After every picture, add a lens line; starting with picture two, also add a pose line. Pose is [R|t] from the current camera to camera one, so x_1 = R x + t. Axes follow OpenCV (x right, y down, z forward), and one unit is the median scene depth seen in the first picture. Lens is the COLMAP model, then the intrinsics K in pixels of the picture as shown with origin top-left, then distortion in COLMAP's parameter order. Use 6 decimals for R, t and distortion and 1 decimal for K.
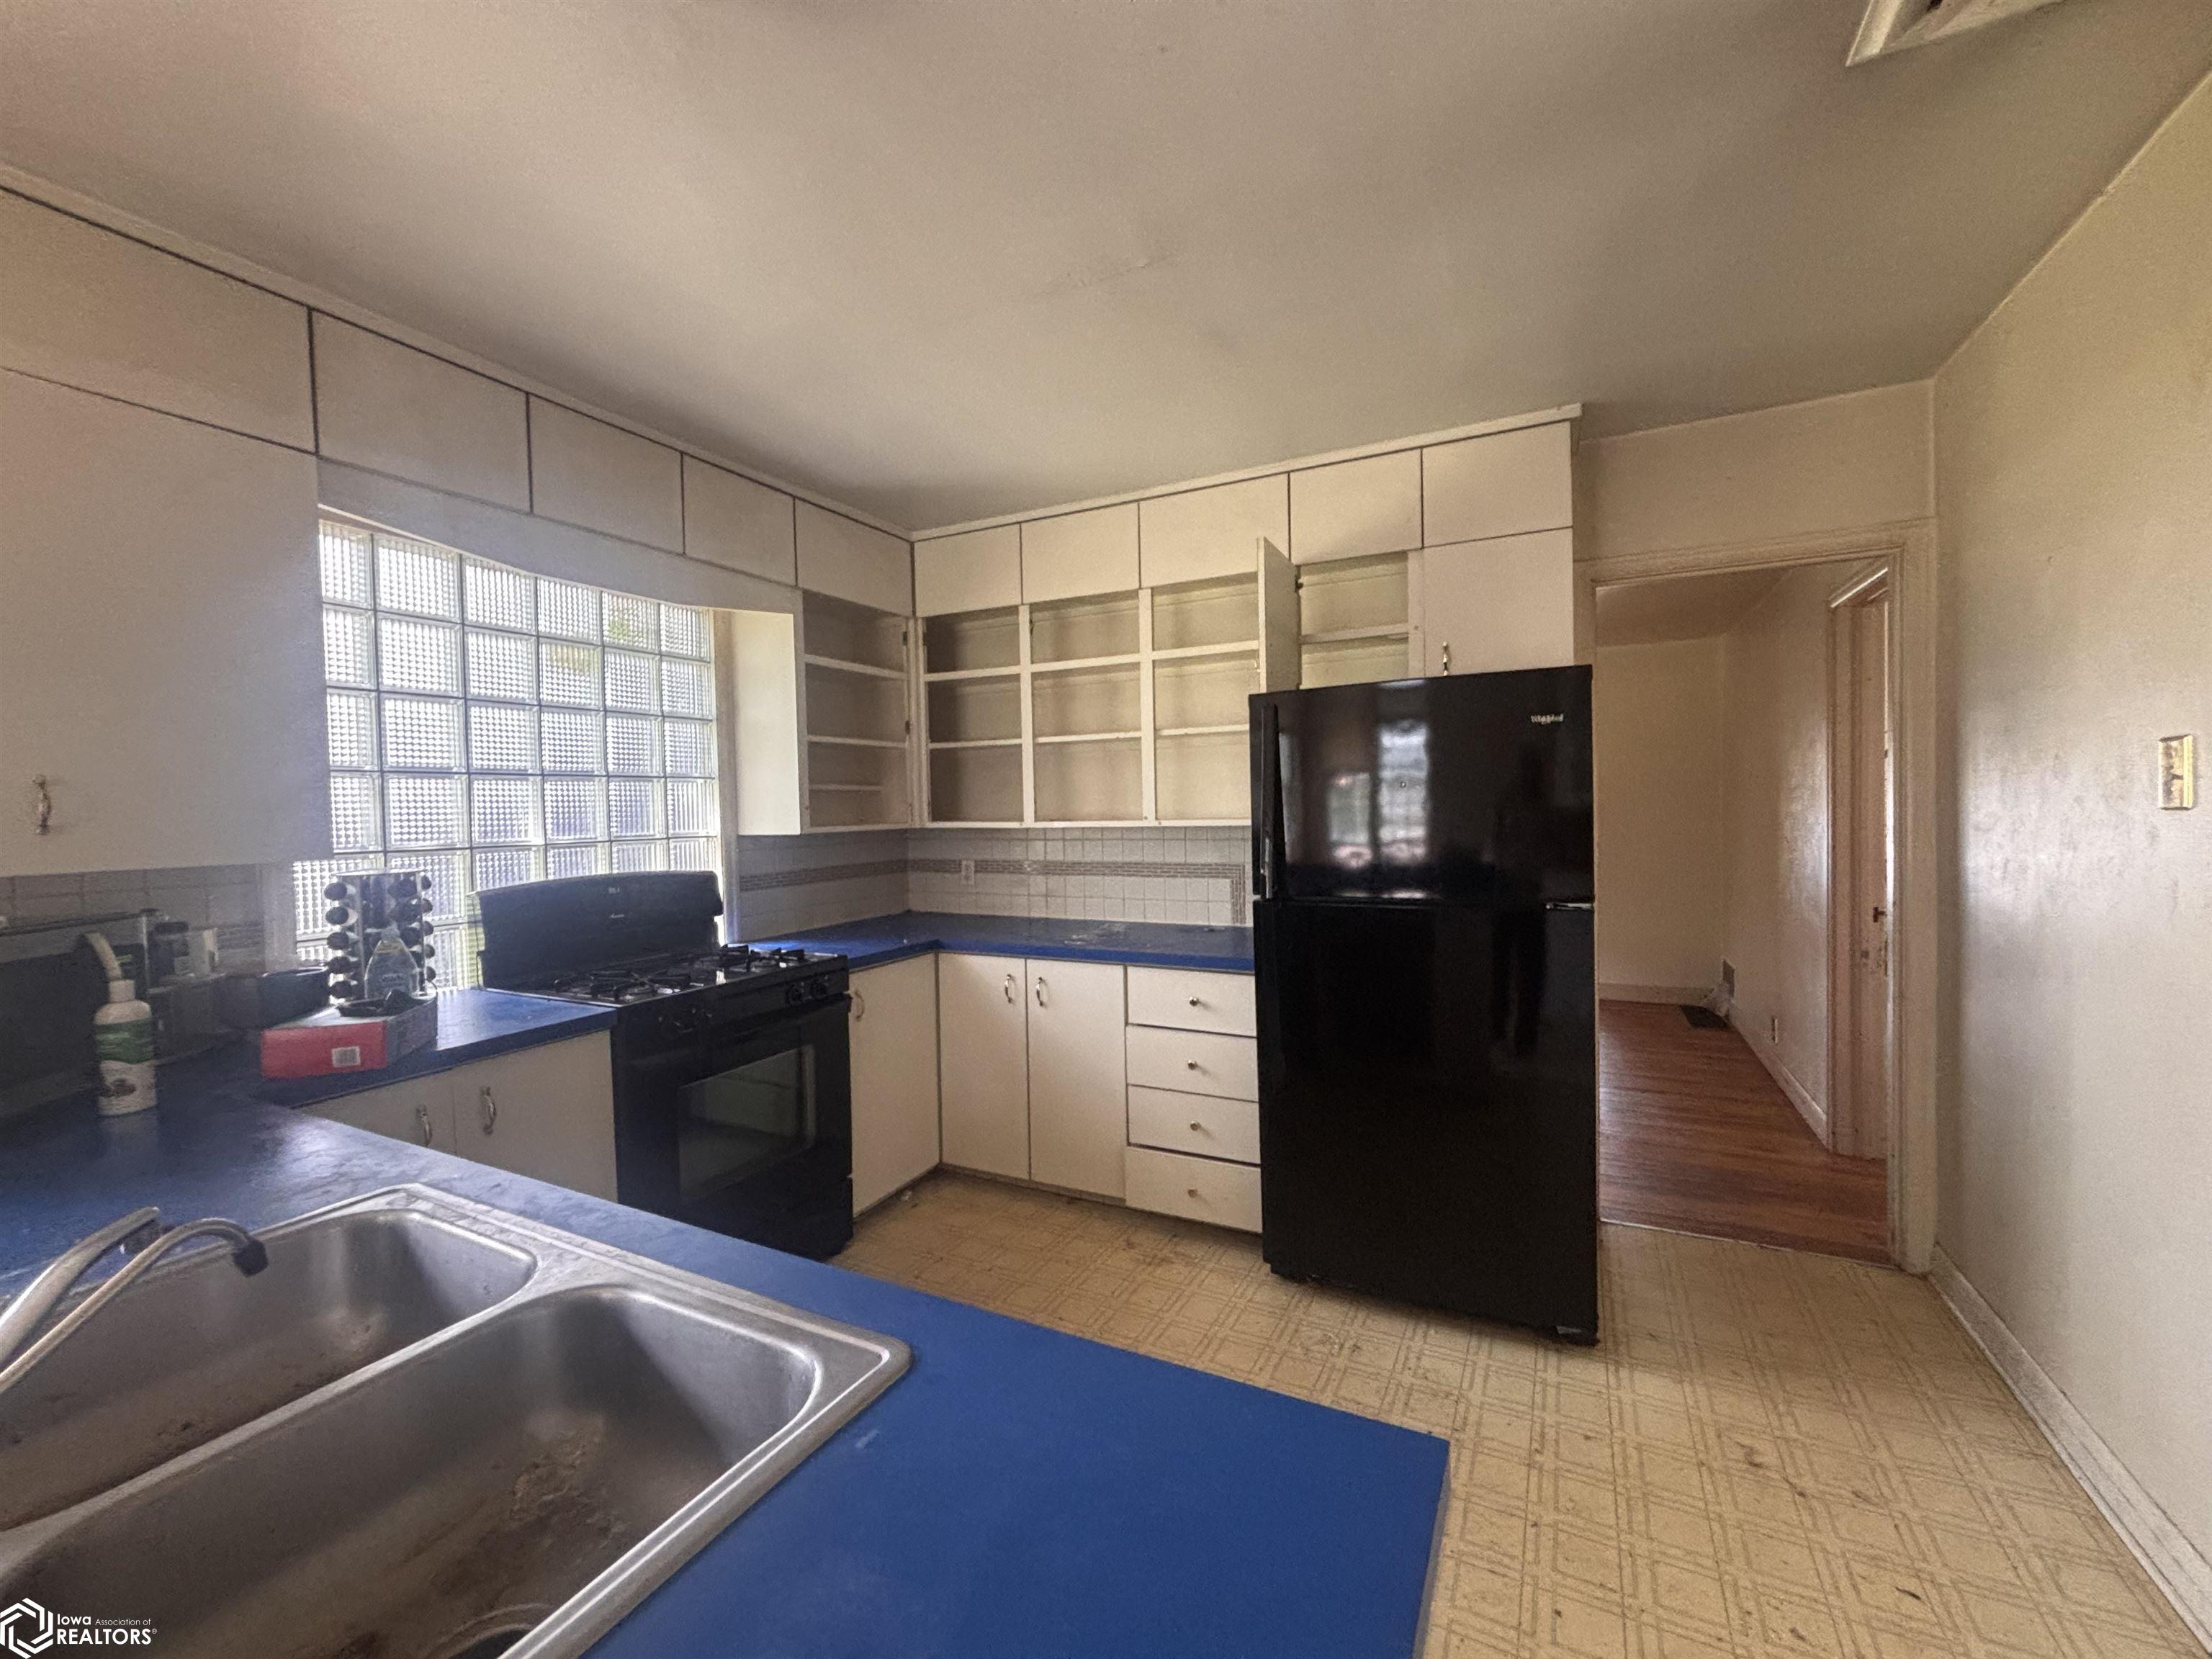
lens RADIAL K [[900.8, 0, 1105.9], [0, 900.8, 830.7], [0, 0, 1]] dist [-0.004563, 0.001433]
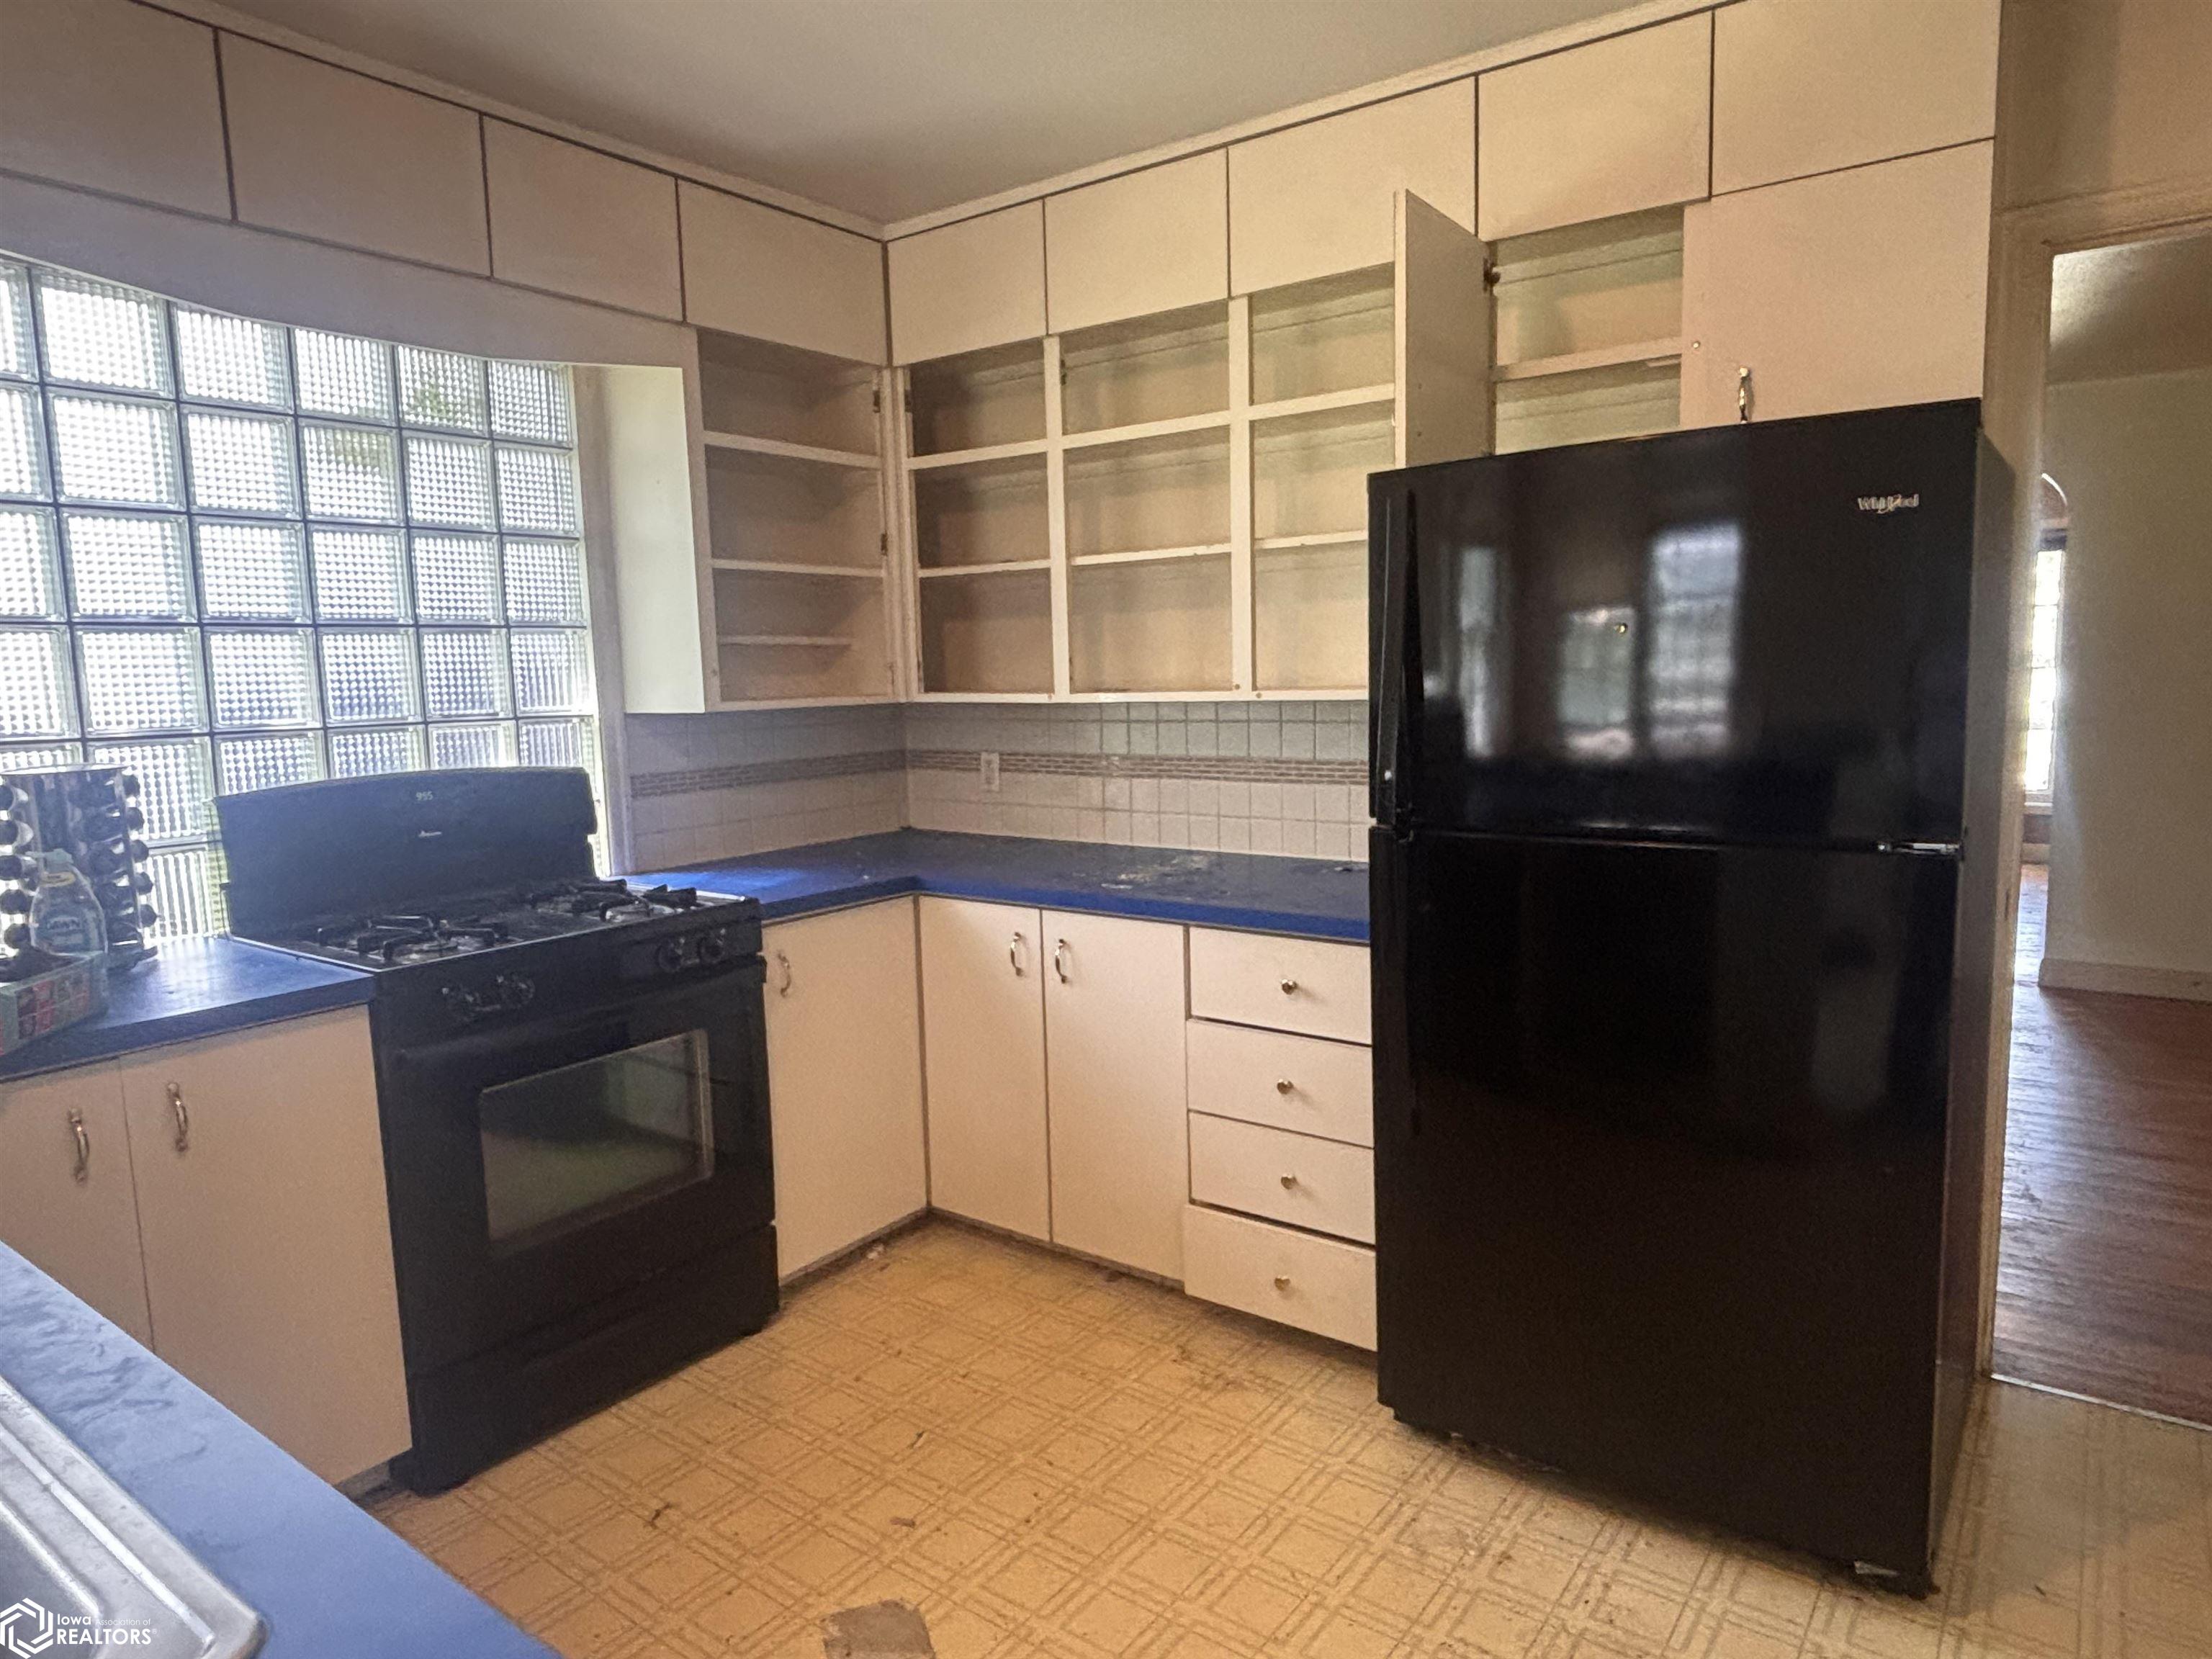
lens RADIAL K [[1347.2, 0, 1104.5], [0, 1347.2, 833.6], [0, 0, 1]] dist [0.001947, -0.005351]
pose [[0.985787, 0.015937, -0.167239, 0.121169], [0.000840, 0.995010, 0.099770, -0.006131], [0.167995, -0.098493, 0.980855, 0.080176]]
